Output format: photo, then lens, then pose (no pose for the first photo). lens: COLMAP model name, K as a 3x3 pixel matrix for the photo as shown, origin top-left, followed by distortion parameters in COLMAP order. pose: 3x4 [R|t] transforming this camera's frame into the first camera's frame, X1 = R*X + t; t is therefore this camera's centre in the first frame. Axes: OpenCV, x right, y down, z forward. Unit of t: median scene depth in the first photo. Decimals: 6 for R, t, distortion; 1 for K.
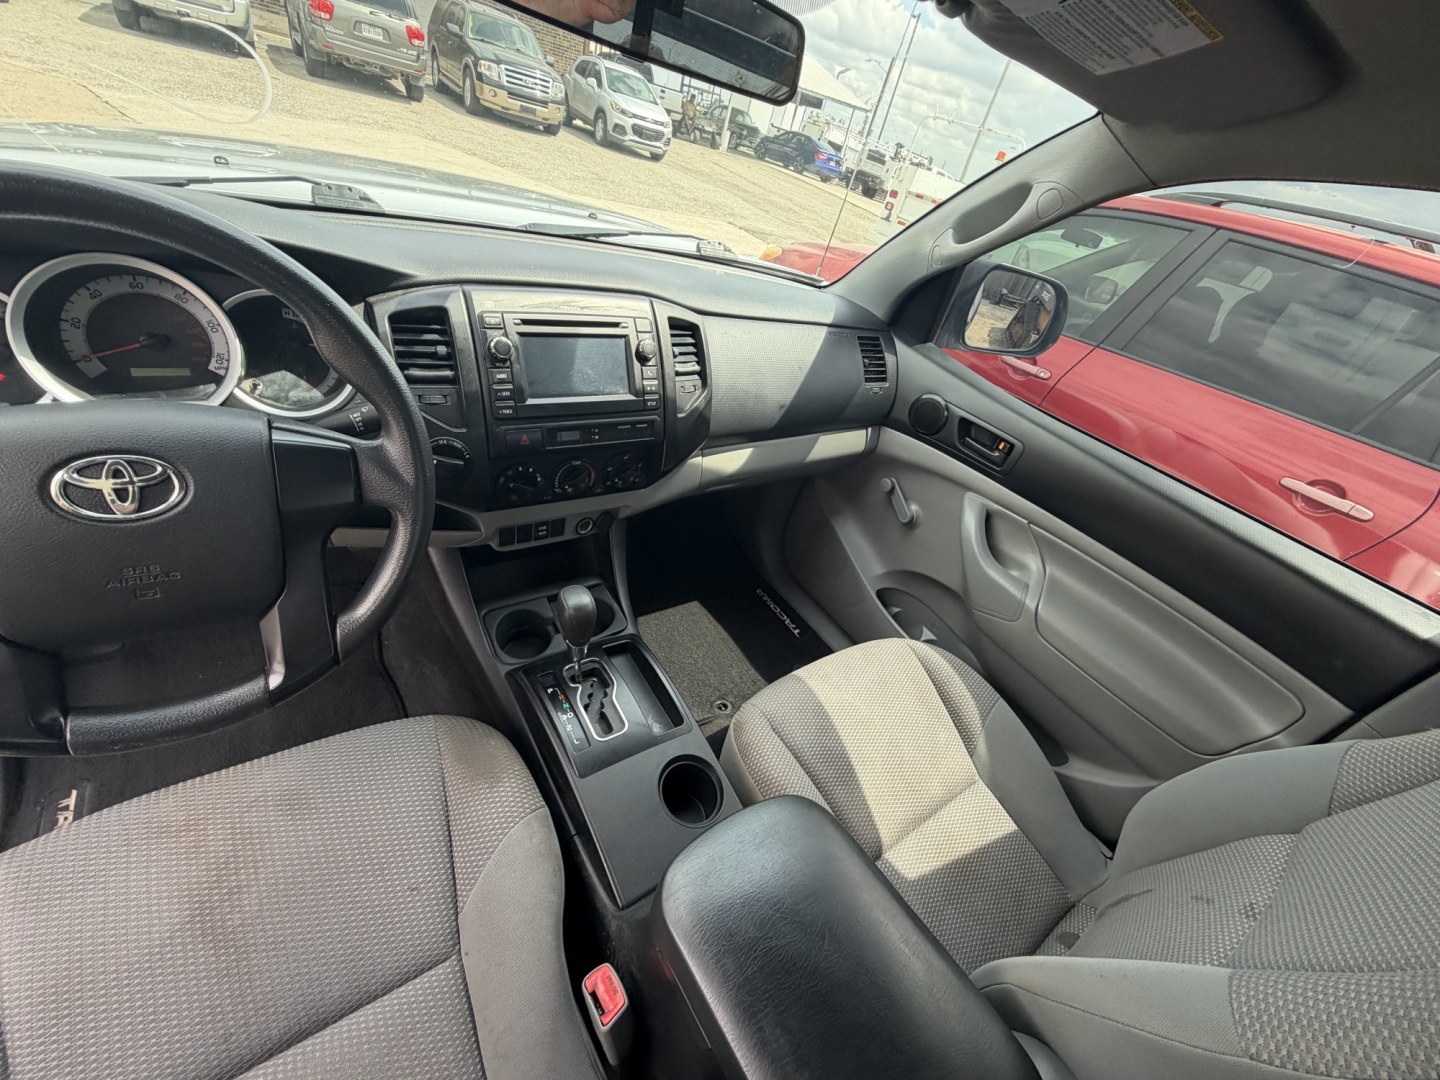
lens RADIAL K [[578.1, 0, 712.1], [0, 578.1, 544.4], [0, 0, 1]] dist [0.001883, -0.000940]
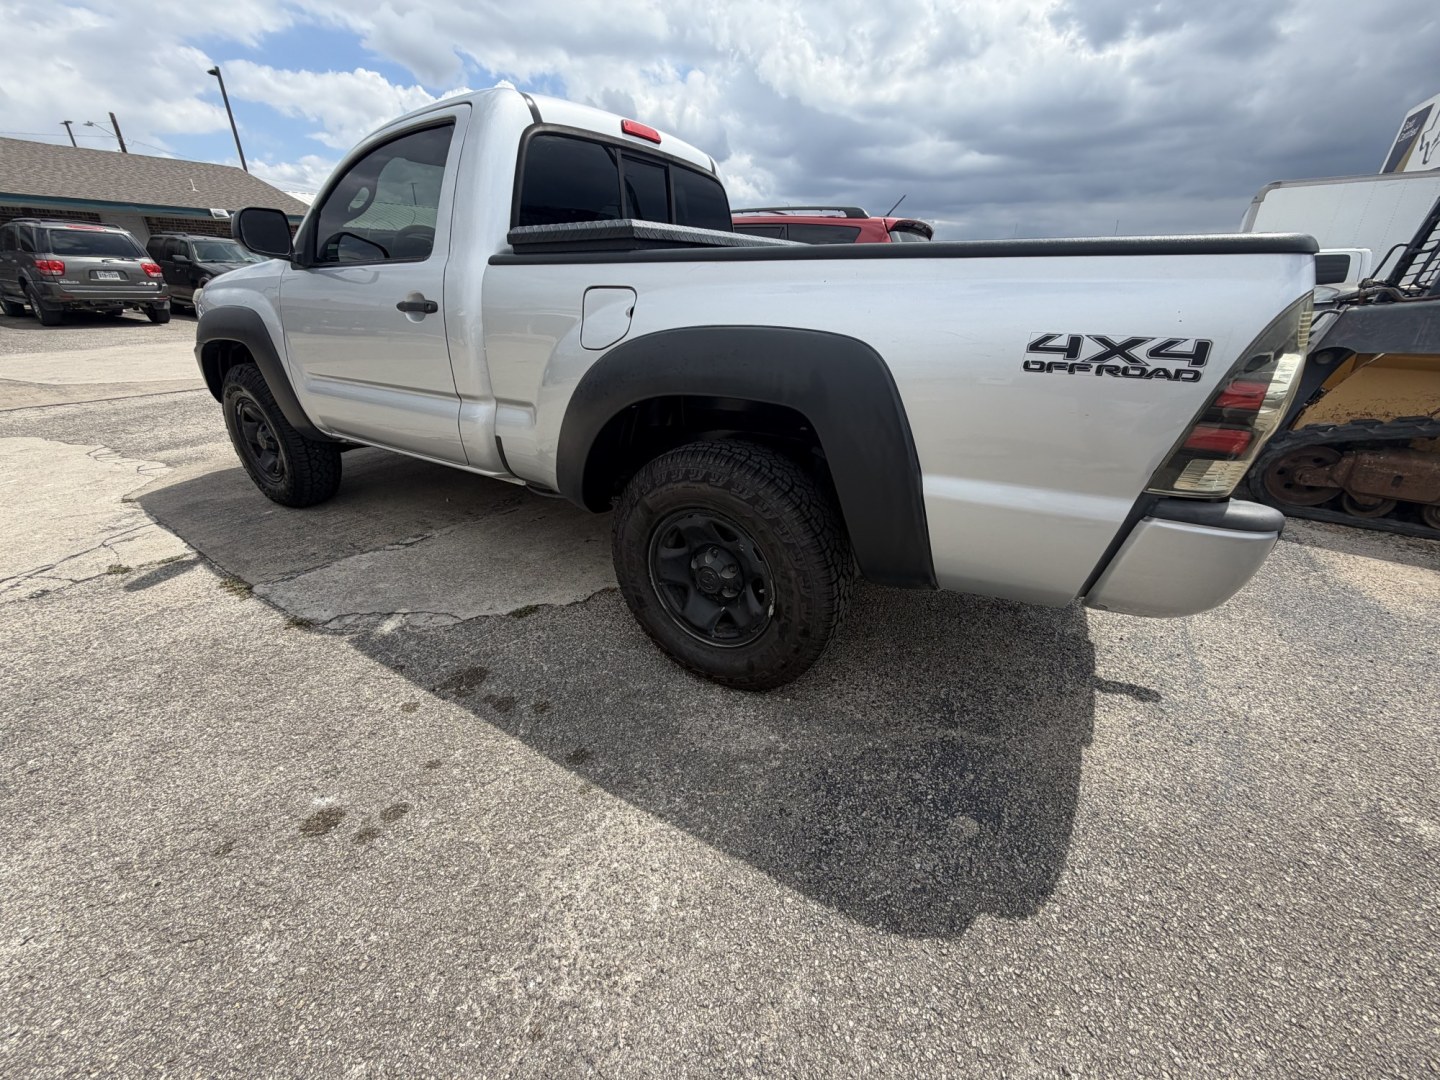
lens RADIAL K [[578.1, 0, 721.0], [0, 578.1, 537.5], [0, 0, 1]] dist [0.001883, -0.000940]
pose [[0.884820, -0.369713, 0.283559, -0.348490], [0.413670, 0.903393, -0.112949, 1.555078], [-0.214407, 0.217239, 0.952280, -1.727245]]
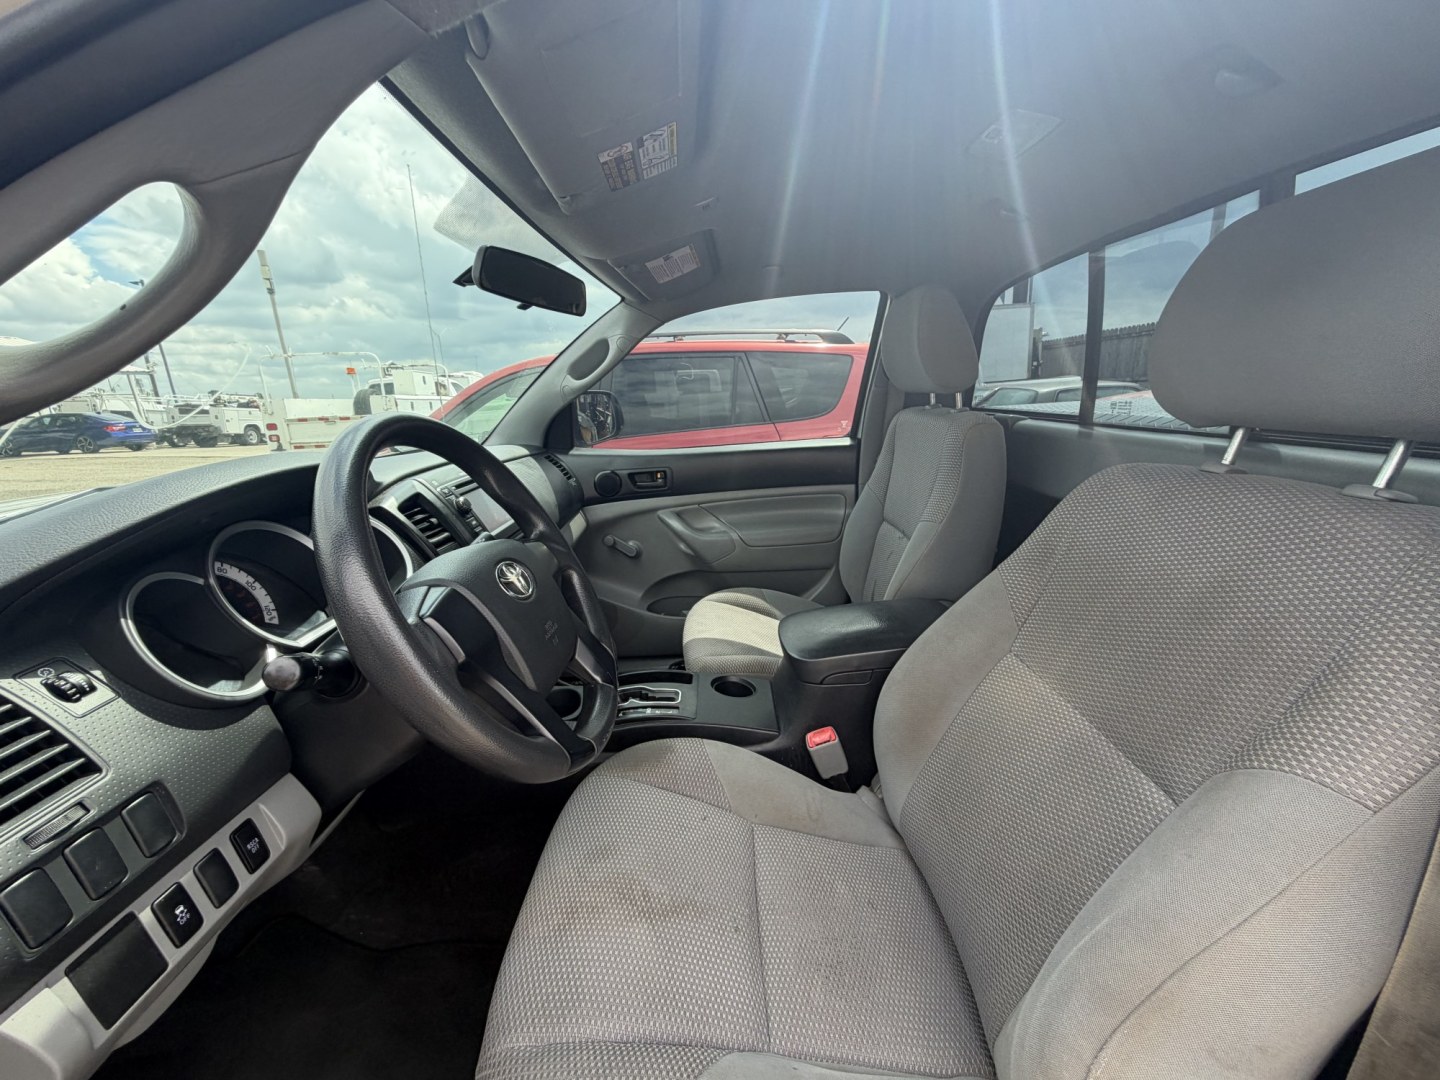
lens RADIAL K [[578.1, 0, 721.5], [0, 578.1, 538.4], [0, 0, 1]] dist [0.001883, -0.000940]
pose [[0.523800, -0.452361, 0.721805, -0.560271], [0.639189, 0.768839, 0.017991, 0.042478], [-0.563091, 0.451946, 0.691862, -0.124454]]
